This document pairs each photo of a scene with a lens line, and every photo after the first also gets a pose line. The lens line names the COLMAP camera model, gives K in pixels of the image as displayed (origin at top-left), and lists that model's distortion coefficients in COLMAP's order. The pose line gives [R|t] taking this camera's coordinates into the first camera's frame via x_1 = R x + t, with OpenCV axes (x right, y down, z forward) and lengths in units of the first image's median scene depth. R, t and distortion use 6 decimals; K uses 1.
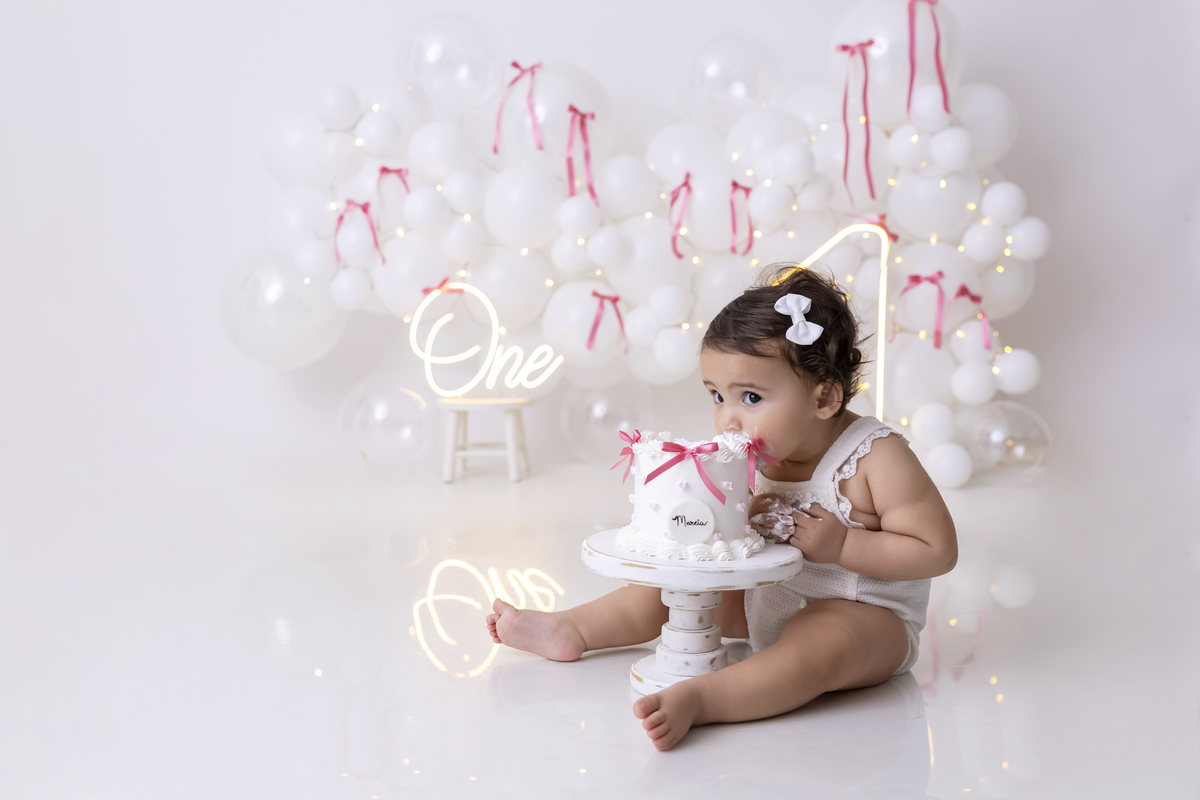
lens RADIAL K [[1102.8, 0, 609.0], [0, 1102.8, 397.5], [0, 0, 1]] dist [0.008810, 0.000000]
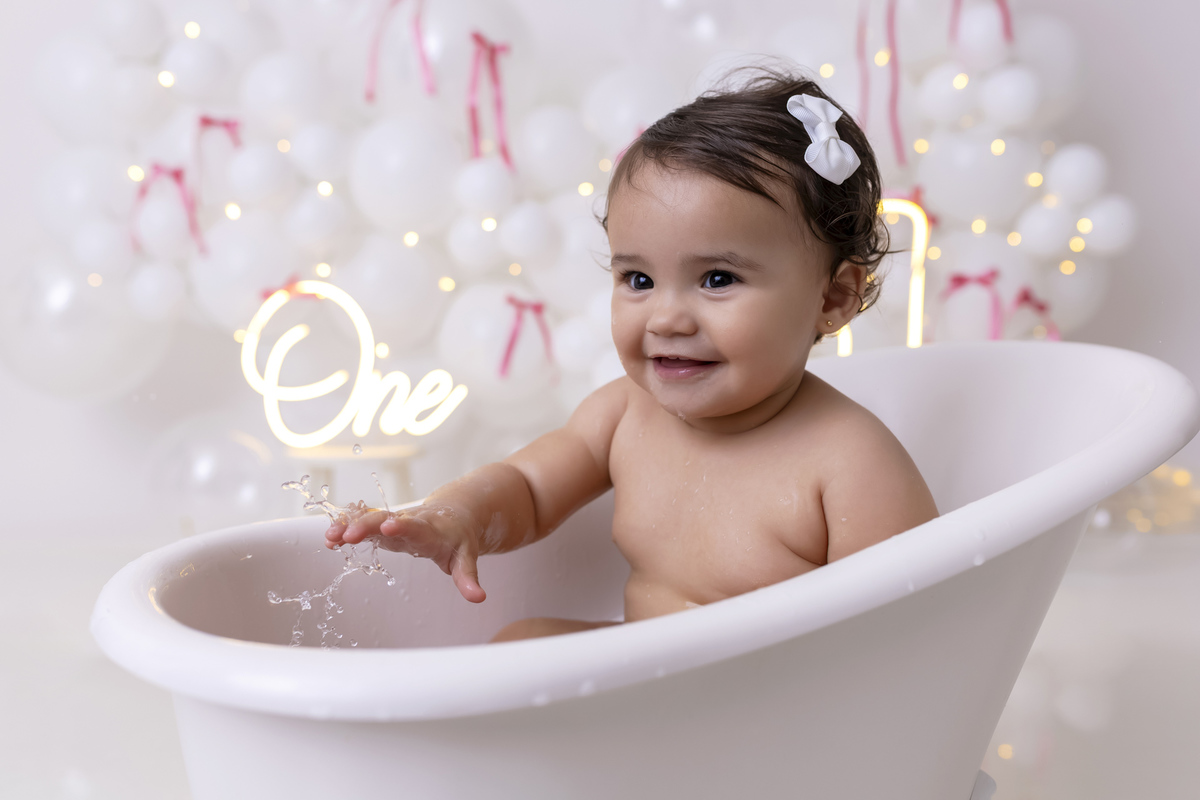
lens RADIAL K [[1102.8, 0, 595.7], [0, 1102.8, 396.4], [0, 0, 1]] dist [0.008810, 0.000000]
pose [[0.998485, -0.002714, 0.054949, 0.003028], [0.003215, 0.999954, -0.009032, -0.025752], [-0.054922, 0.009195, 0.998448, 0.295900]]
